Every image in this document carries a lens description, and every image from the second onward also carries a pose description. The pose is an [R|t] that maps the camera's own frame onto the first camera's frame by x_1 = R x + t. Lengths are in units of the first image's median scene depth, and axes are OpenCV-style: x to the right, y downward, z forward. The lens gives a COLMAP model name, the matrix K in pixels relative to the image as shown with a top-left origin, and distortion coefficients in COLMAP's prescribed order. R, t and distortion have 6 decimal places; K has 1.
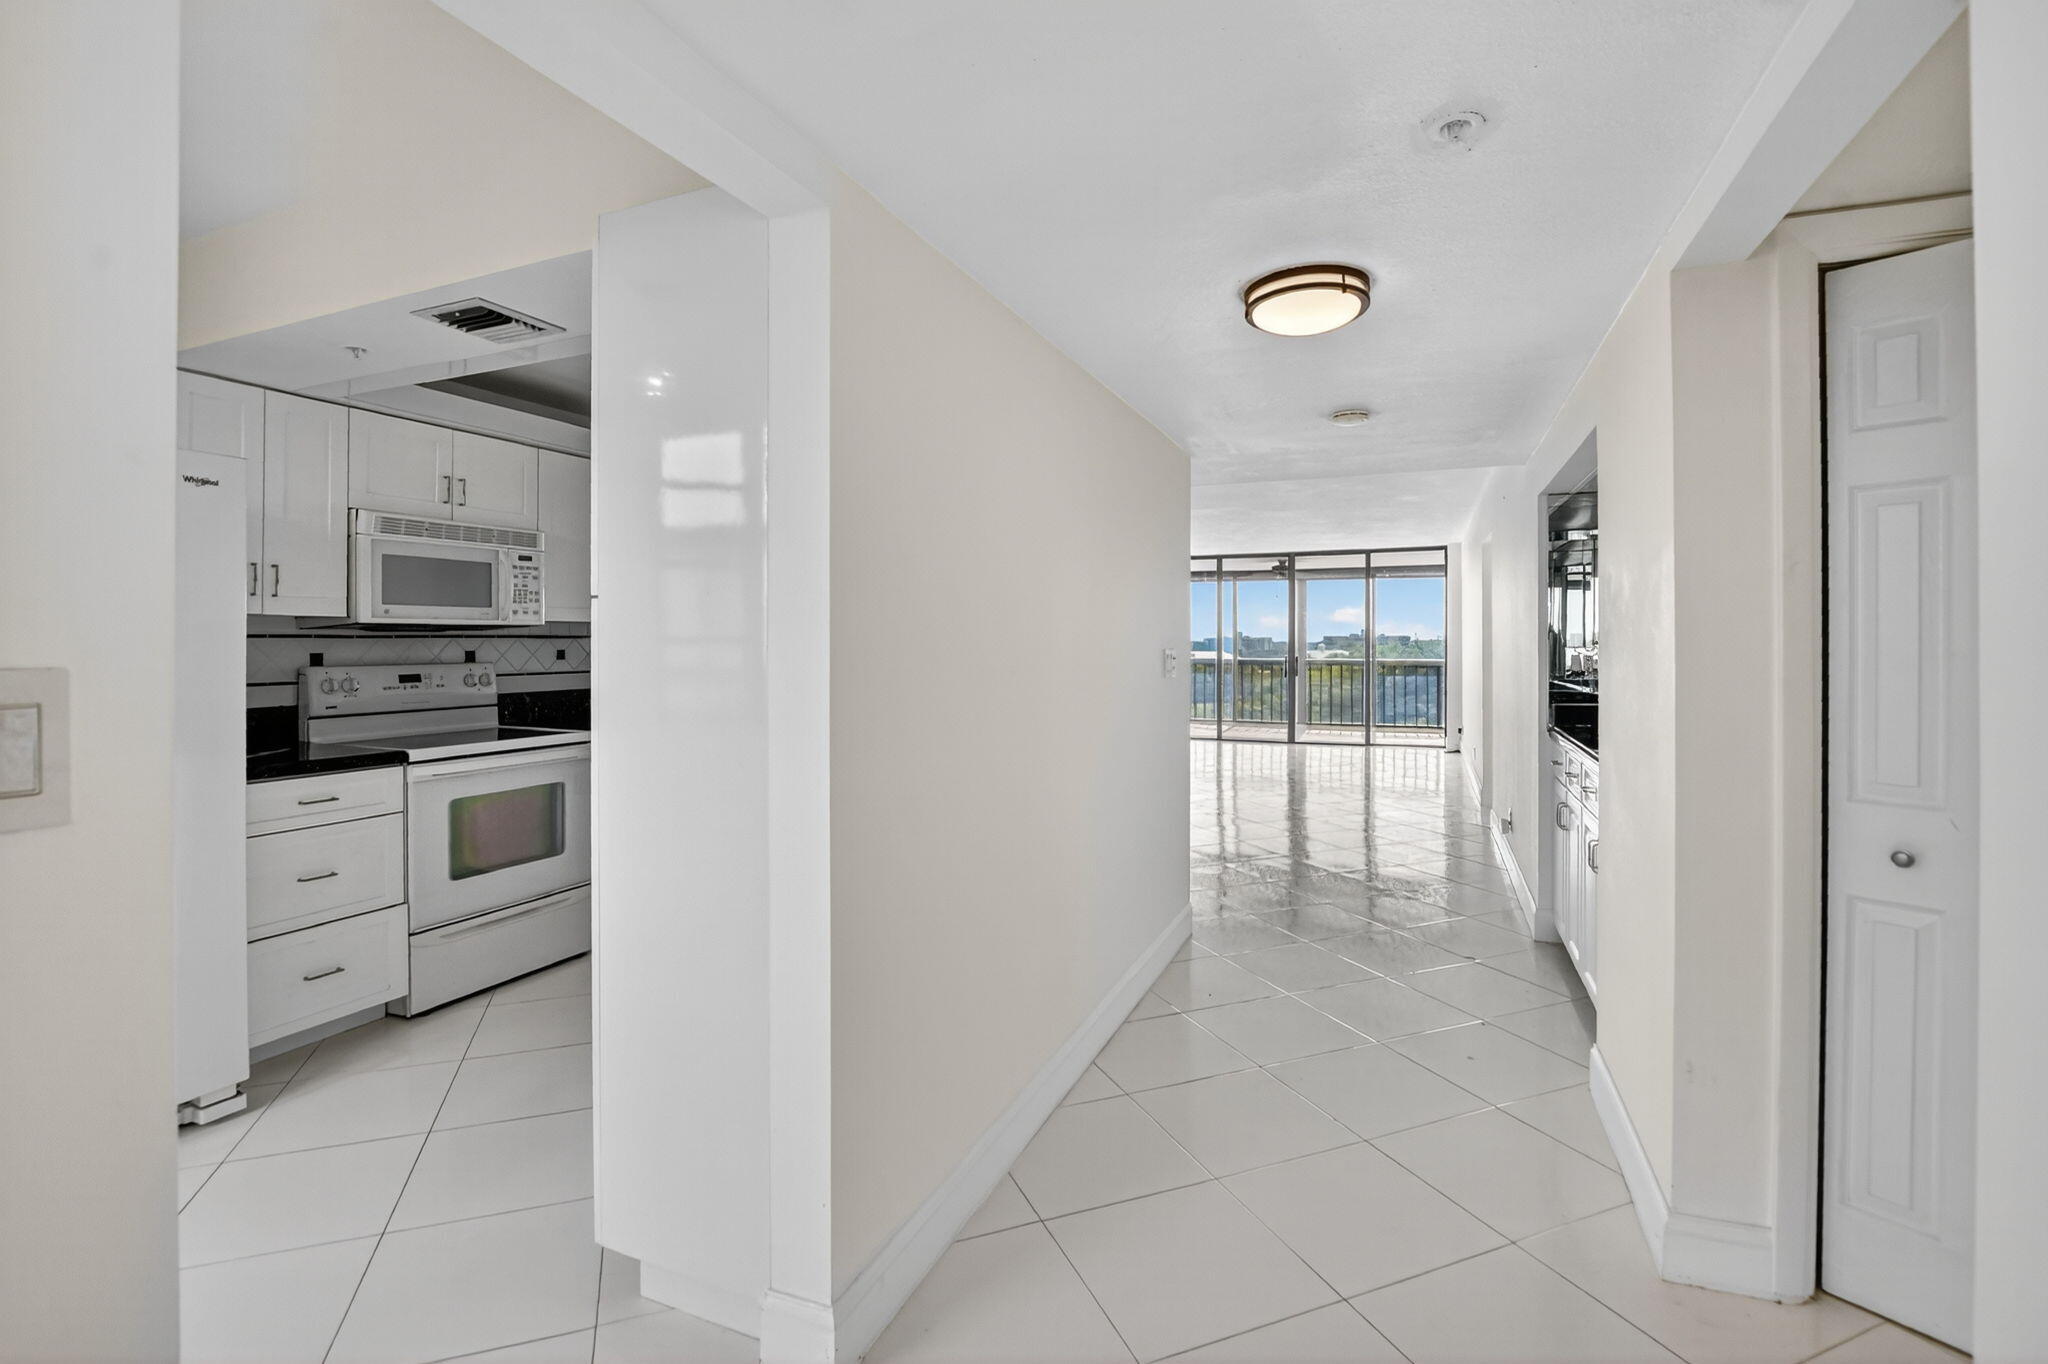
lens RADIAL K [[942.2, 0, 1037.5], [0, 942.2, 629.3], [0, 0, 1]] dist [-0.016027, 0.000456]
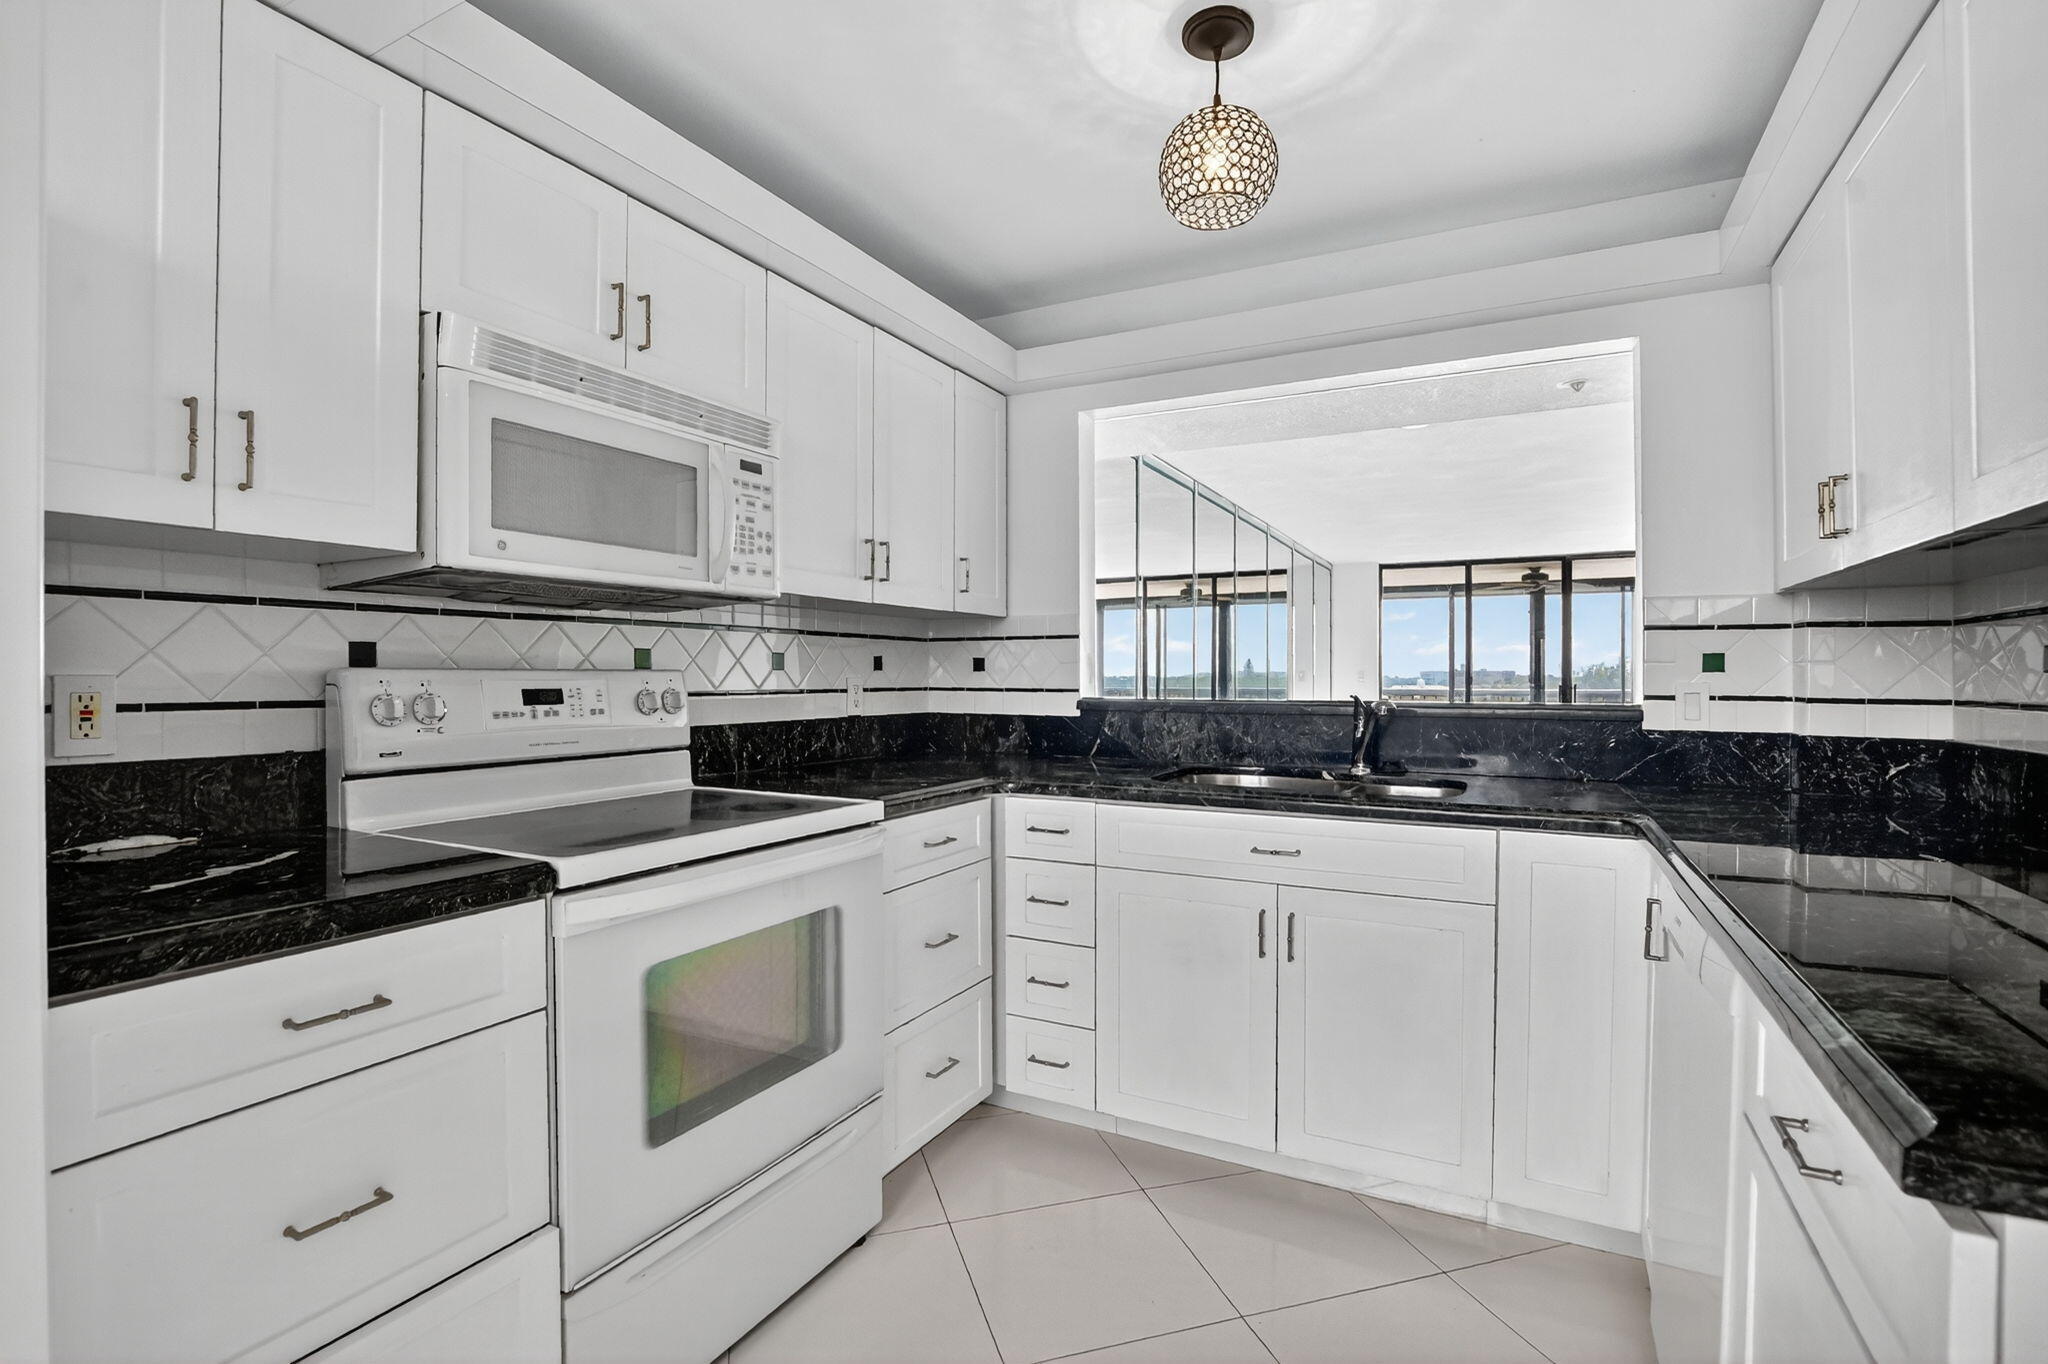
lens RADIAL K [[942.2, 0, 1025.7], [0, 942.2, 679.3], [0, 0, 1]] dist [-0.016027, 0.000456]
pose [[0.996534, 0.002051, -0.083163, -0.374341], [-0.000845, 0.999894, 0.014537, 0.036267], [0.083184, -0.014416, 0.996430, 0.524363]]
